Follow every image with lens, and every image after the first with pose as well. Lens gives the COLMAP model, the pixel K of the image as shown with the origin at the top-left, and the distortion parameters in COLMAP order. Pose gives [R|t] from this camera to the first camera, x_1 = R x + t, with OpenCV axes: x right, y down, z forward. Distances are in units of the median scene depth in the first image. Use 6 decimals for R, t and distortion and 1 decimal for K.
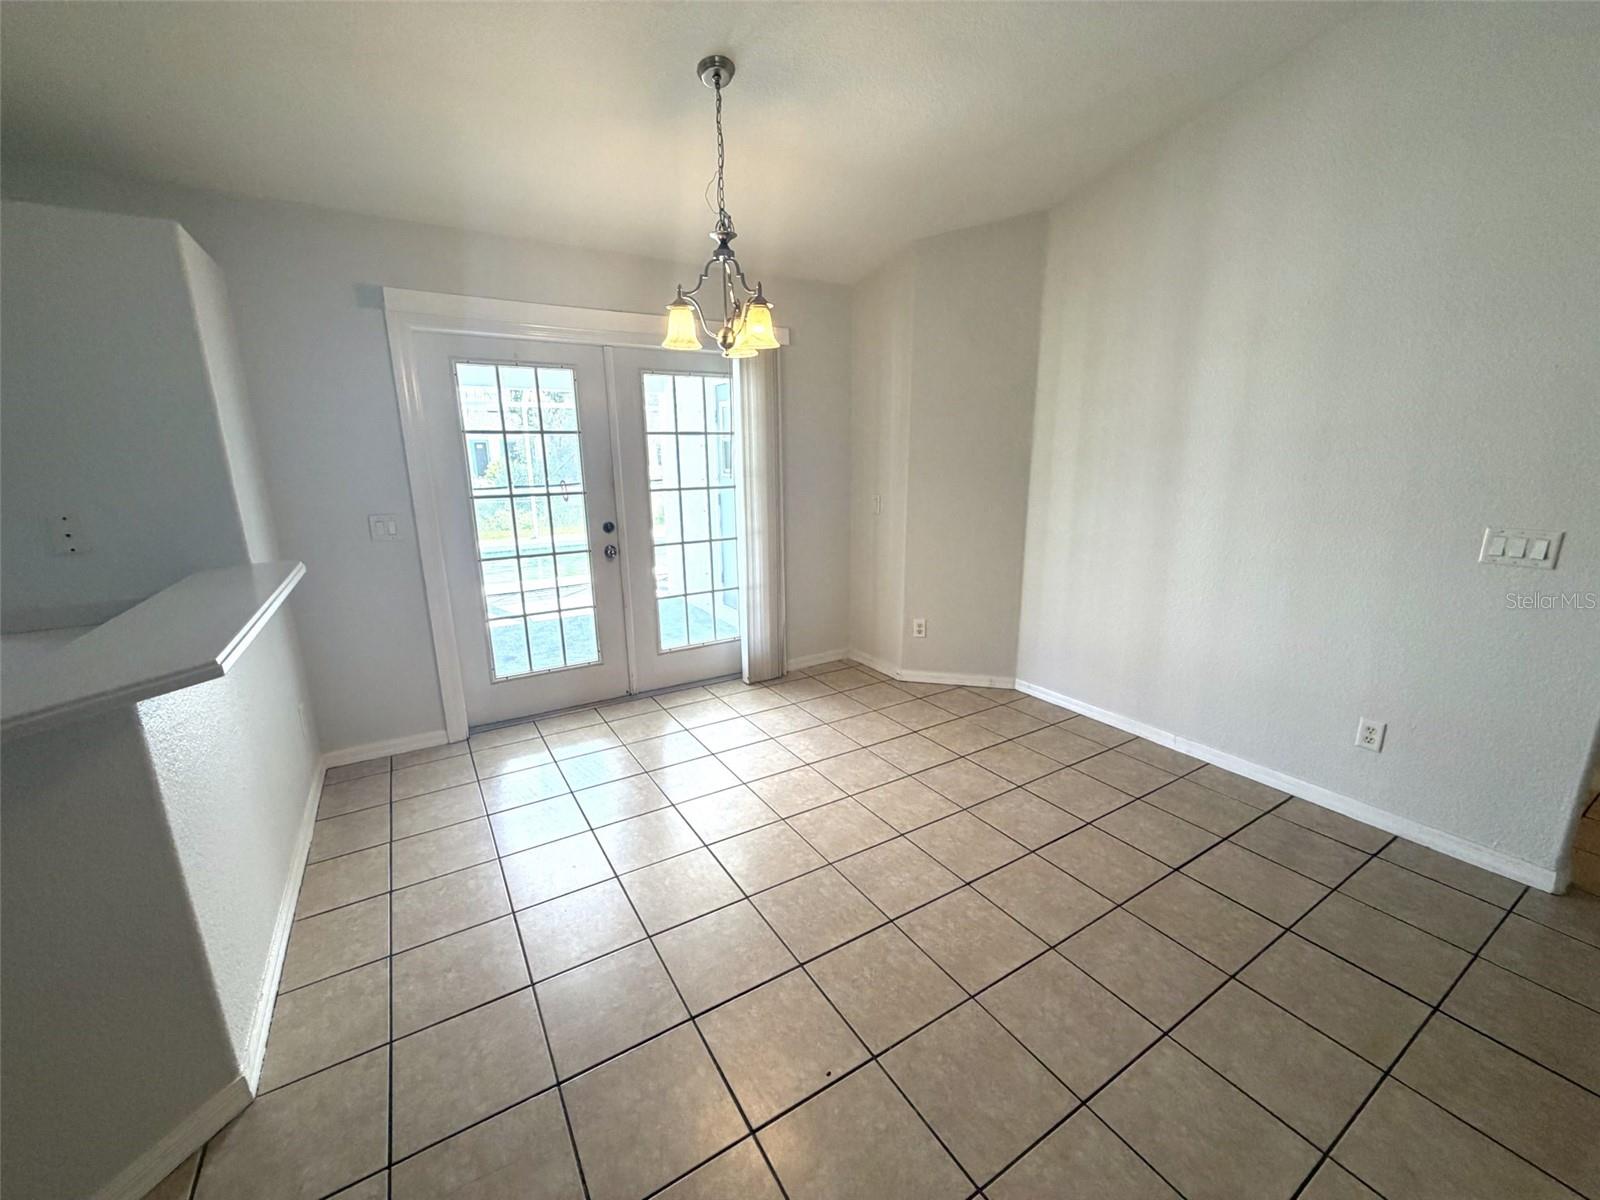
lens RADIAL K [[639.1, 0, 794.6], [0, 639.1, 602.7], [0, 0, 1]] dist [0.001806, -0.000153]
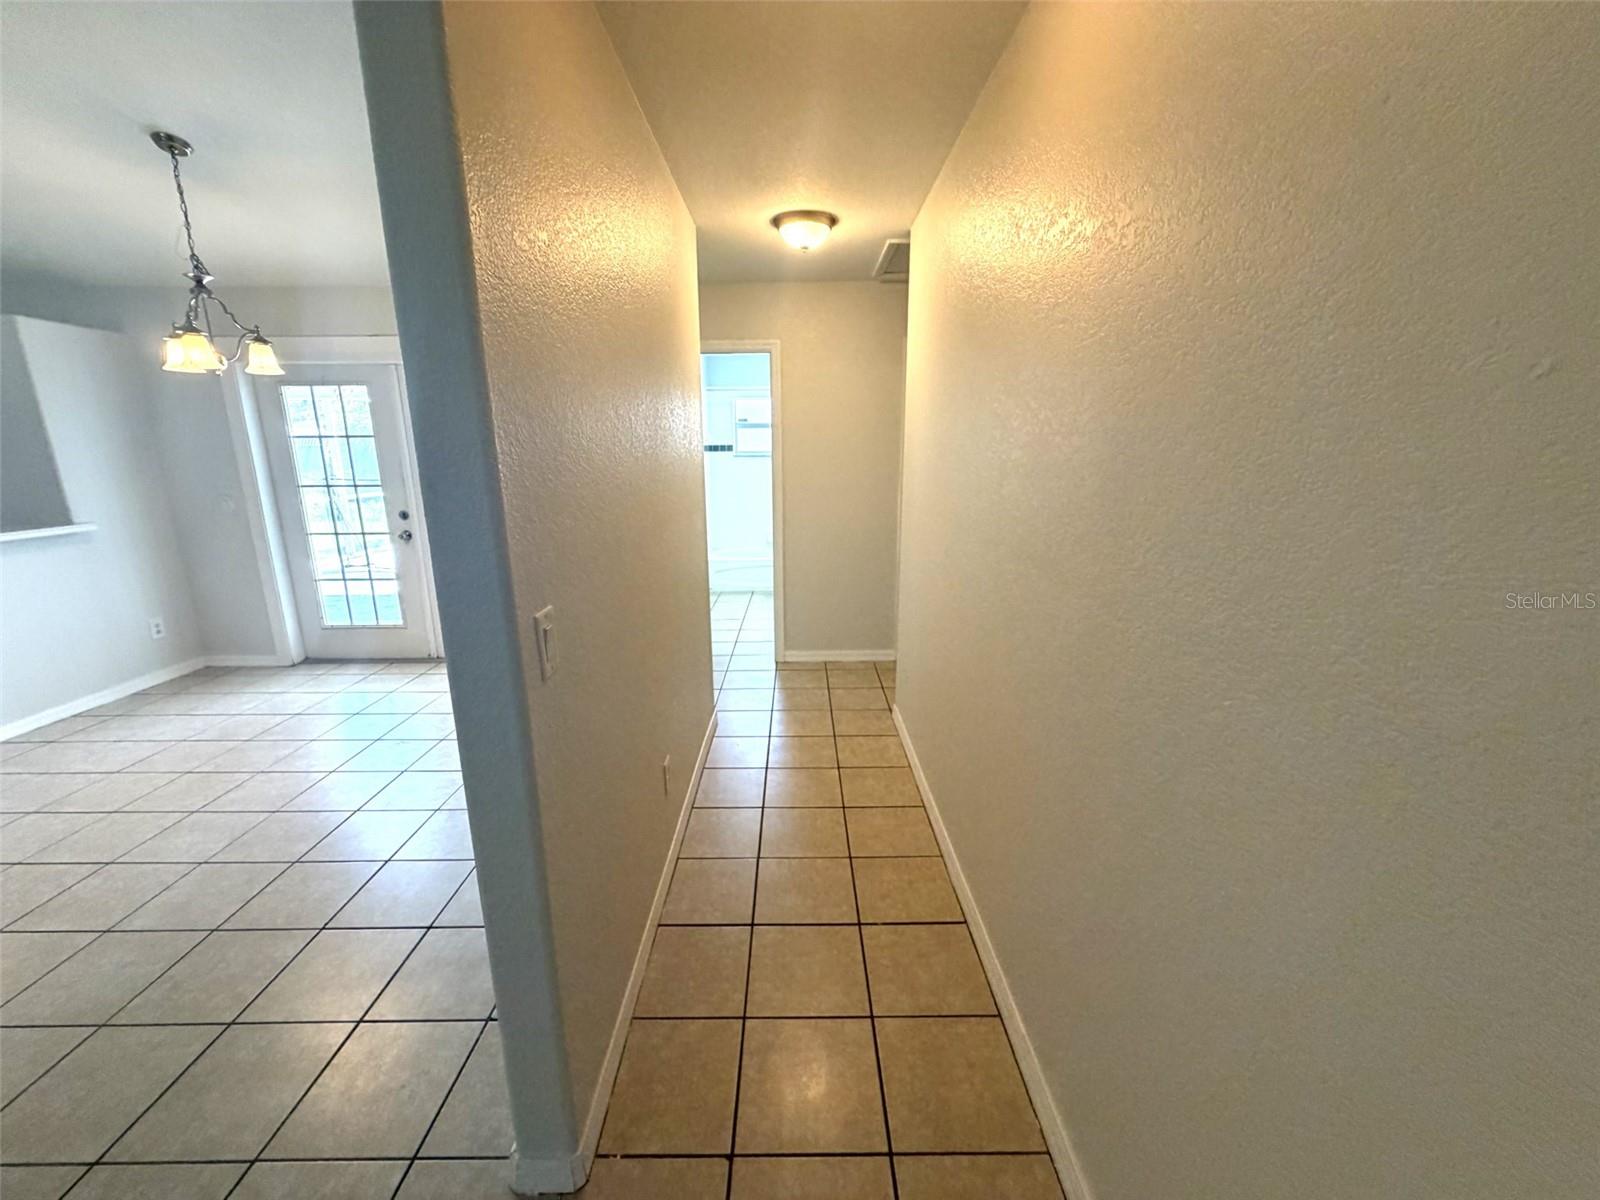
lens RADIAL K [[639.1, 0, 794.6], [0, 639.1, 602.7], [0, 0, 1]] dist [0.001806, -0.000153]
pose [[0.854186, 0.126201, -0.504420, 1.021458], [-0.122919, 0.991613, 0.039941, -0.099234], [0.505229, 0.027885, 0.862534, 0.361398]]
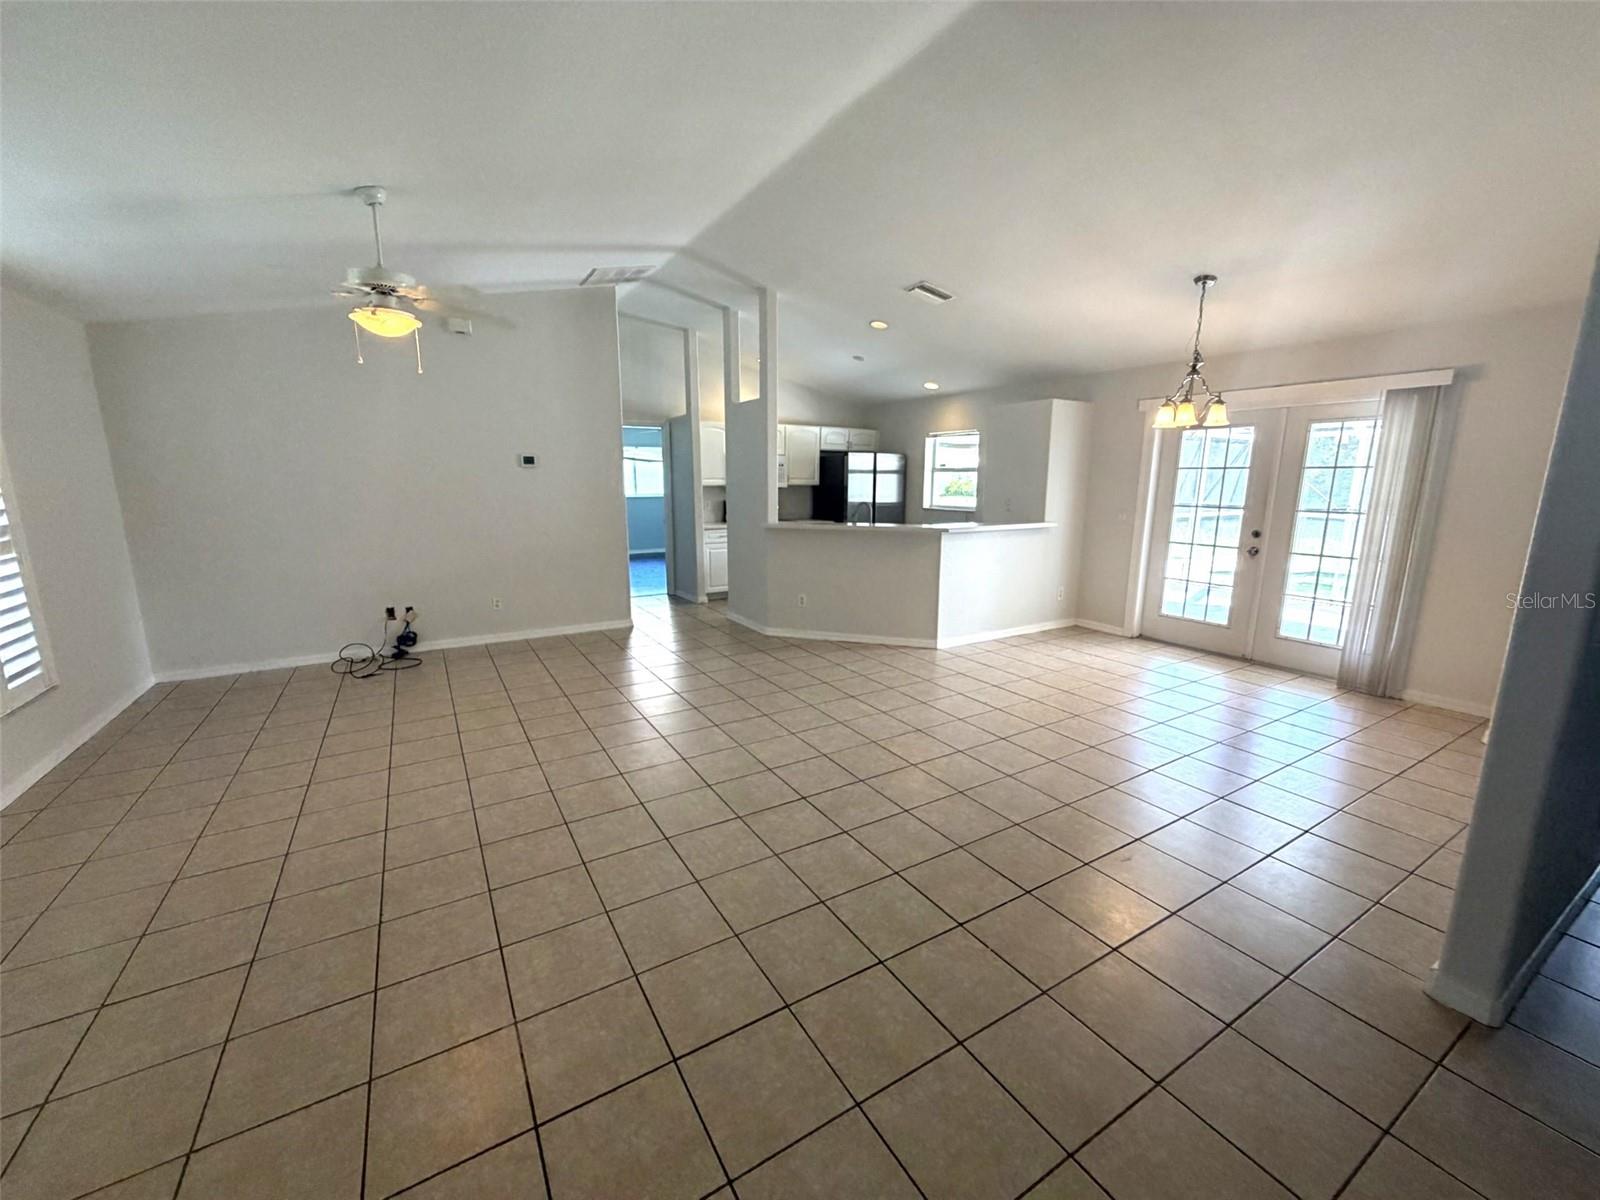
lens RADIAL K [[639.1, 0, 794.6], [0, 639.1, 602.7], [0, 0, 1]] dist [0.001806, -0.000153]
pose [[-0.010418, 0.201414, -0.979451, 1.204774], [-0.235663, 0.951418, 0.198156, -0.014425], [0.971779, 0.232885, 0.037554, -0.008990]]
